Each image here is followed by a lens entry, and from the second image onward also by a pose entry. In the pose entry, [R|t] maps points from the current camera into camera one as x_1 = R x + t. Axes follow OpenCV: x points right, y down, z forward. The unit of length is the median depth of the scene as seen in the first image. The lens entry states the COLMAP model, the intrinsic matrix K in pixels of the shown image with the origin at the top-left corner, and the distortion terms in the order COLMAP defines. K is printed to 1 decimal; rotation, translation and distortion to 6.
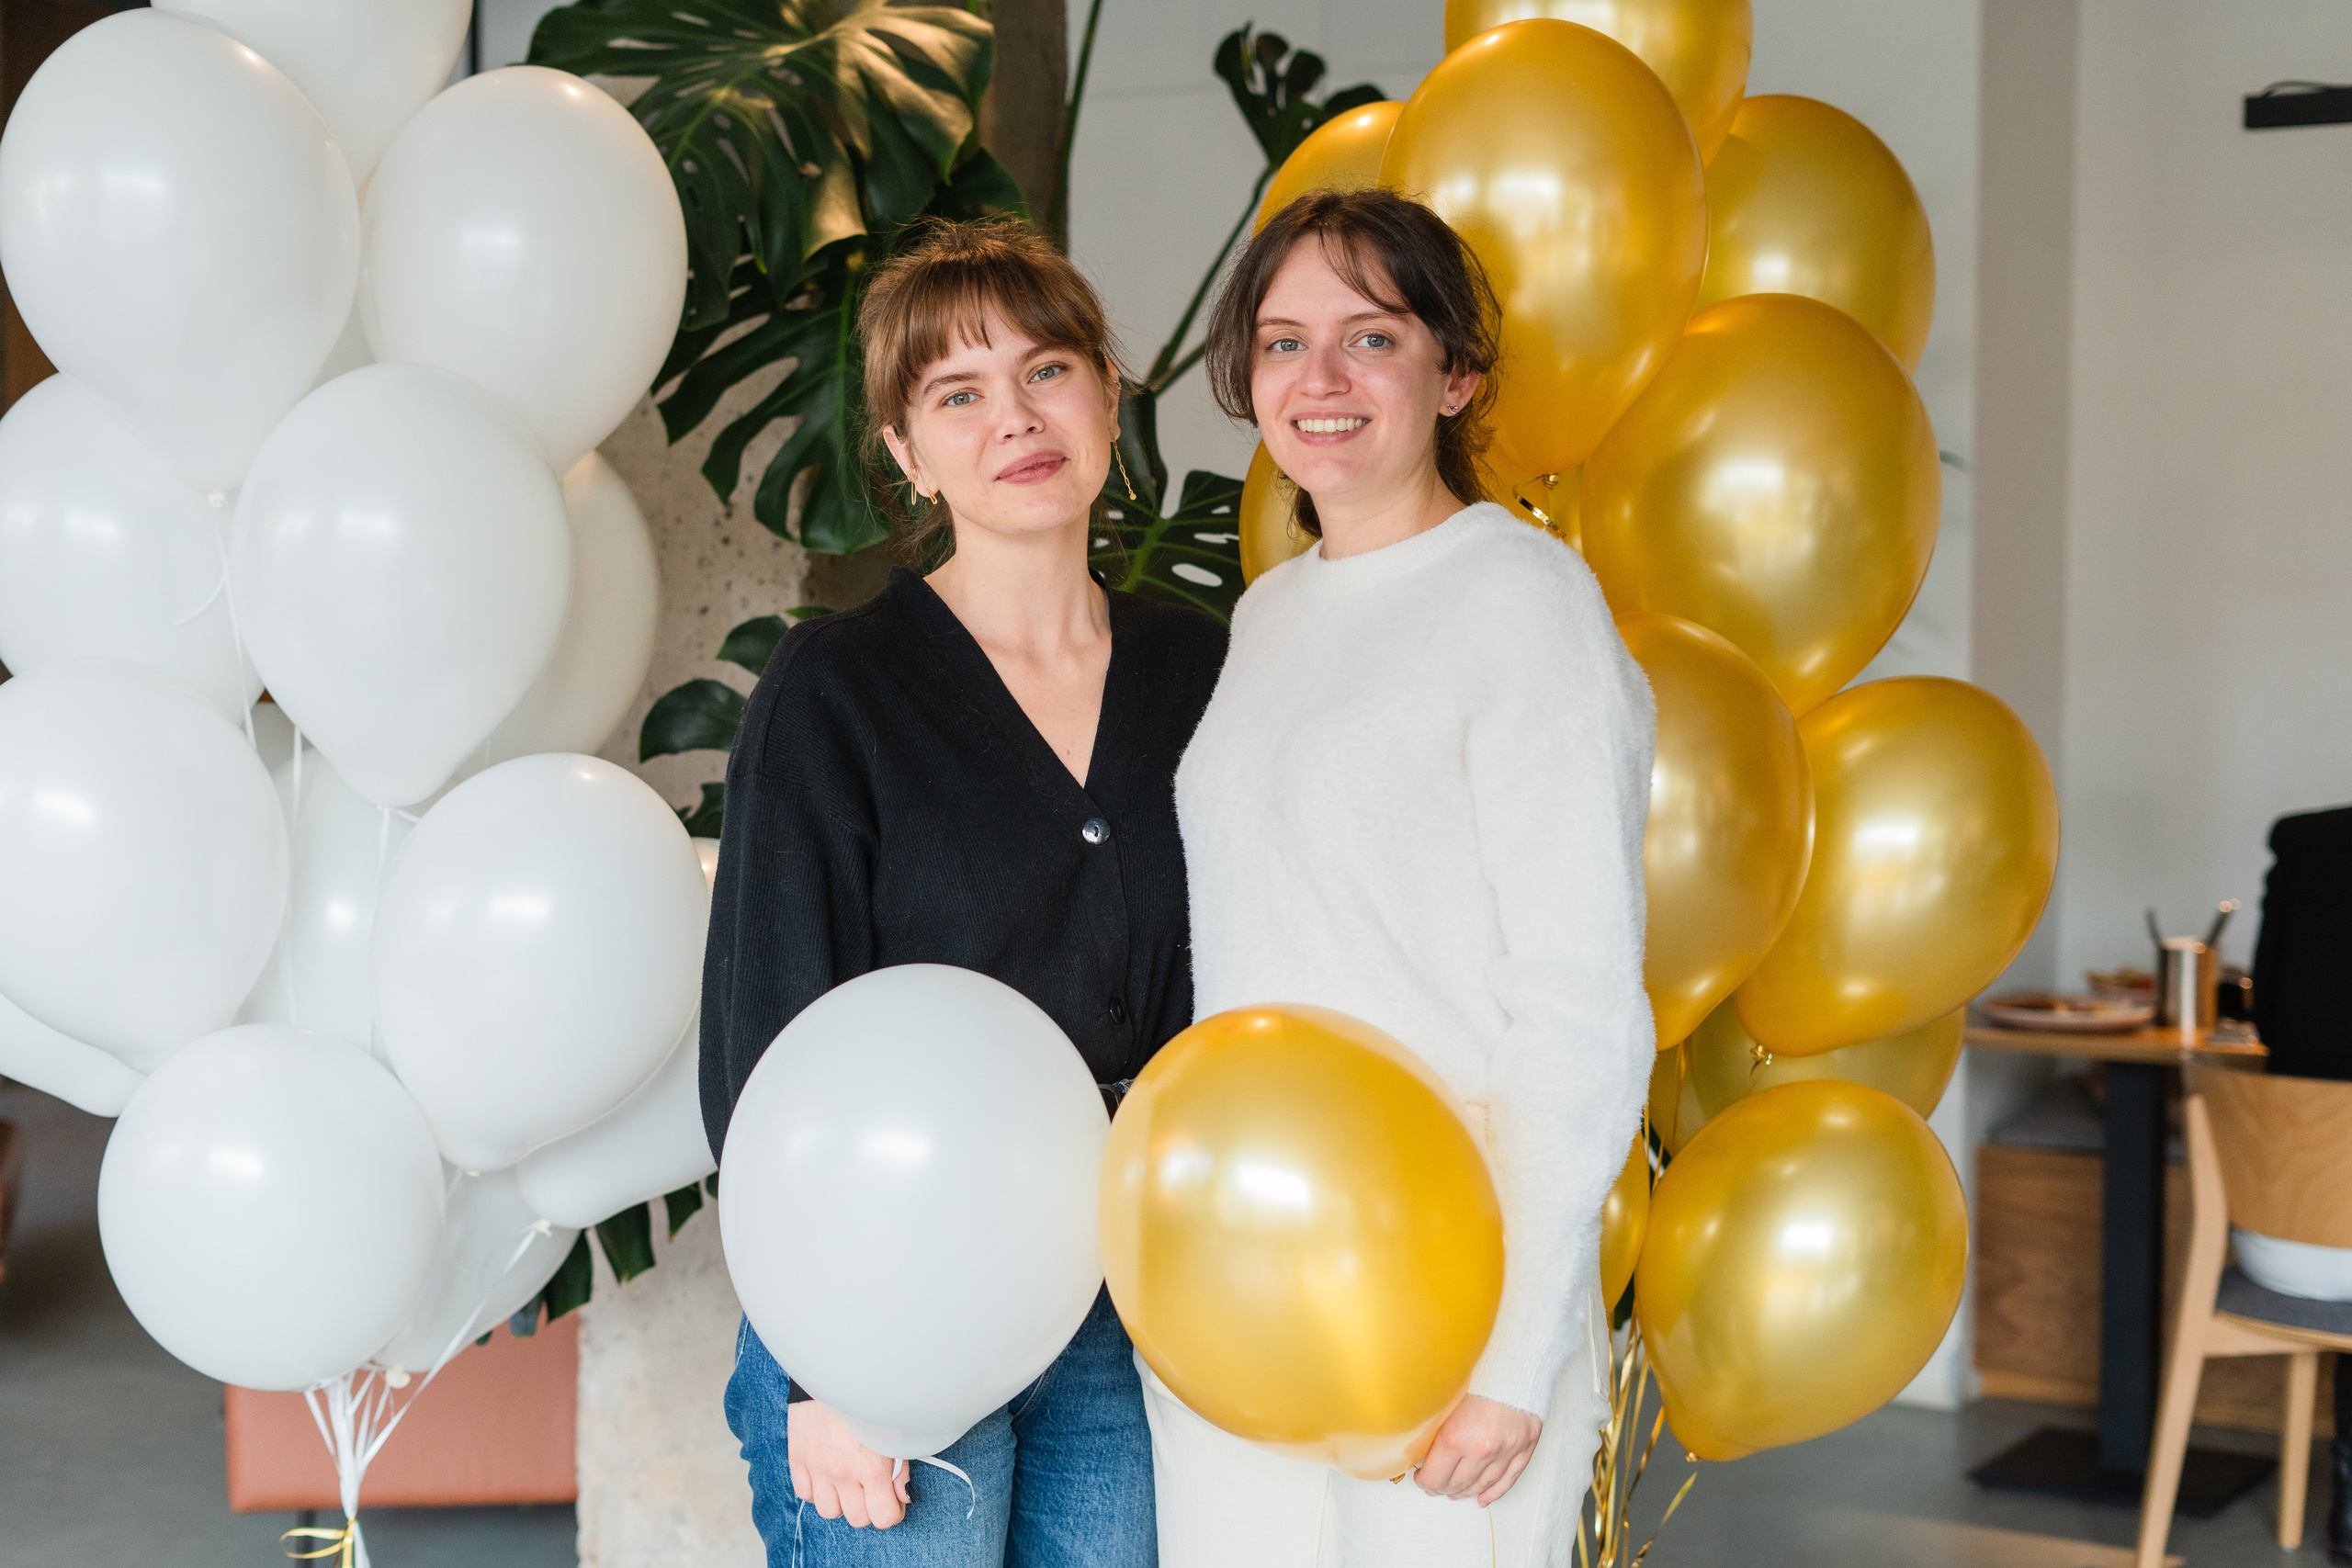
lens RADIAL K [[3379.7, 0, 1179.6], [0, 3379.7, 807.9], [0, 0, 1]] dist [-0.029999, 0.235621]
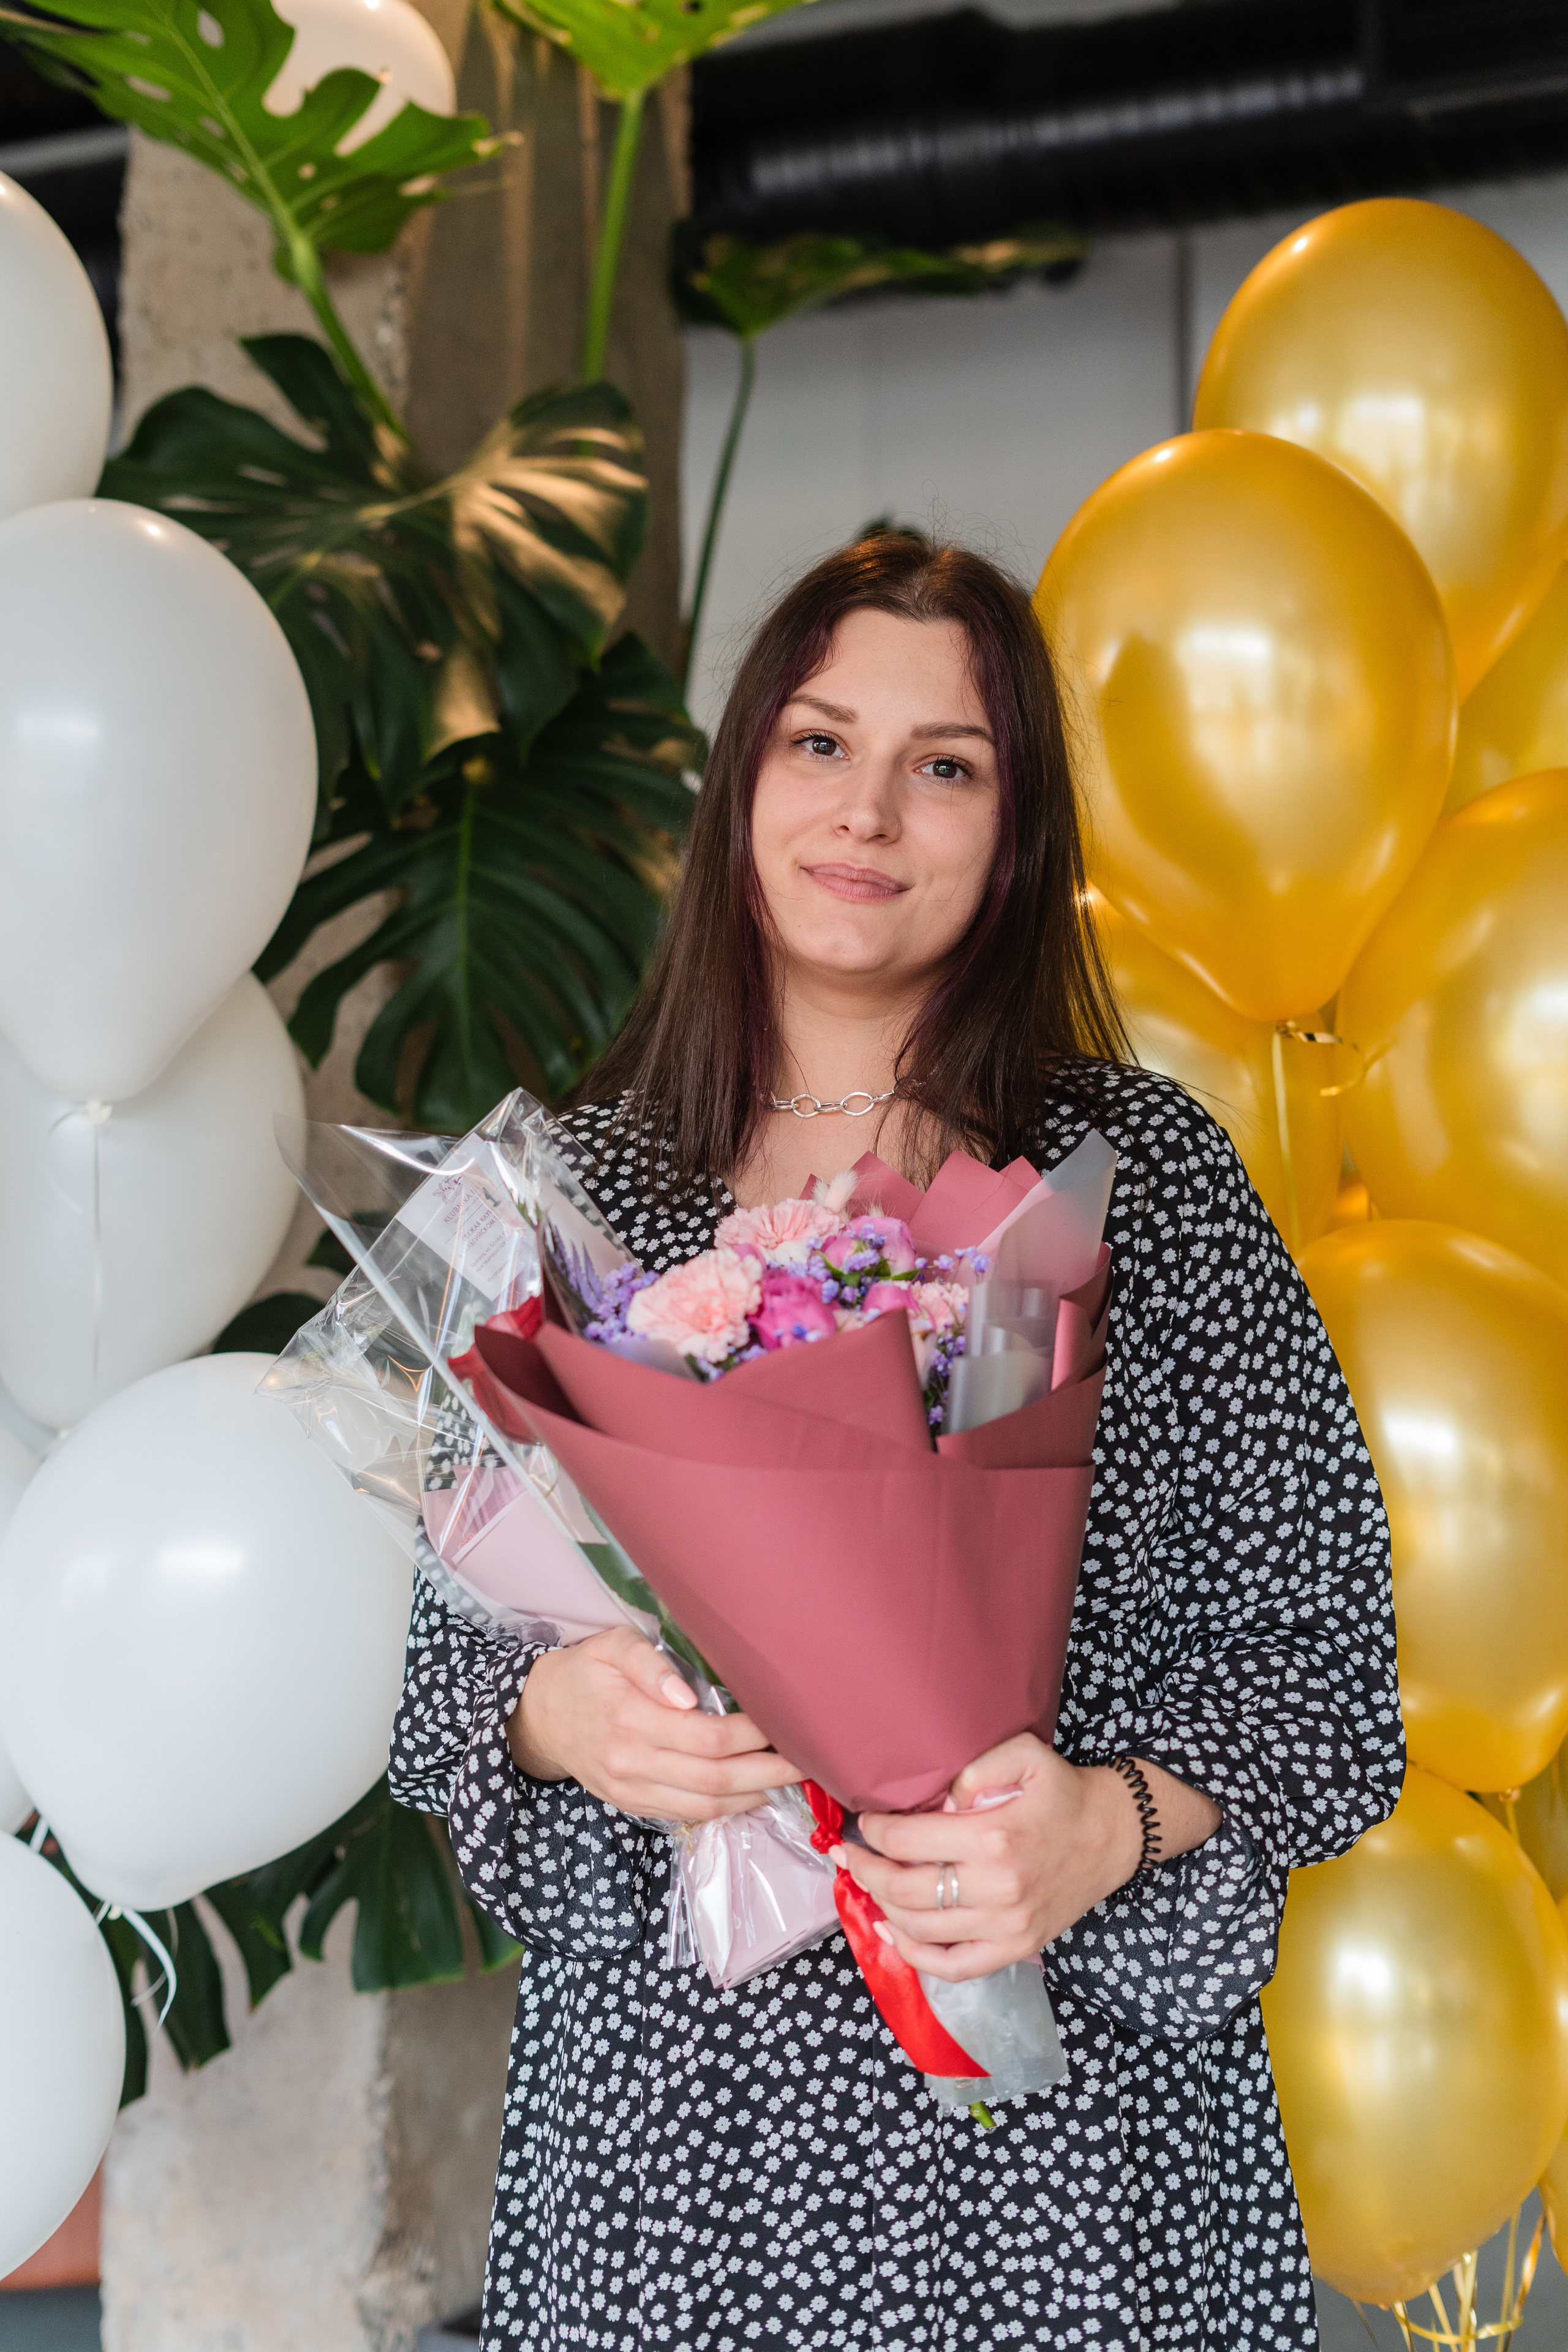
lens RADIAL K [[3409.4, 0, 809.8], [0, 3409.4, 1191.9], [0, 0, 1]] dist [0.016849, -0.004346]
pose [[0.997947, -0.009930, 0.063277, -0.069945], [0.013886, 0.997956, -0.062381, -0.009988], [-0.062528, 0.063132, 0.996044, 0.195472]]
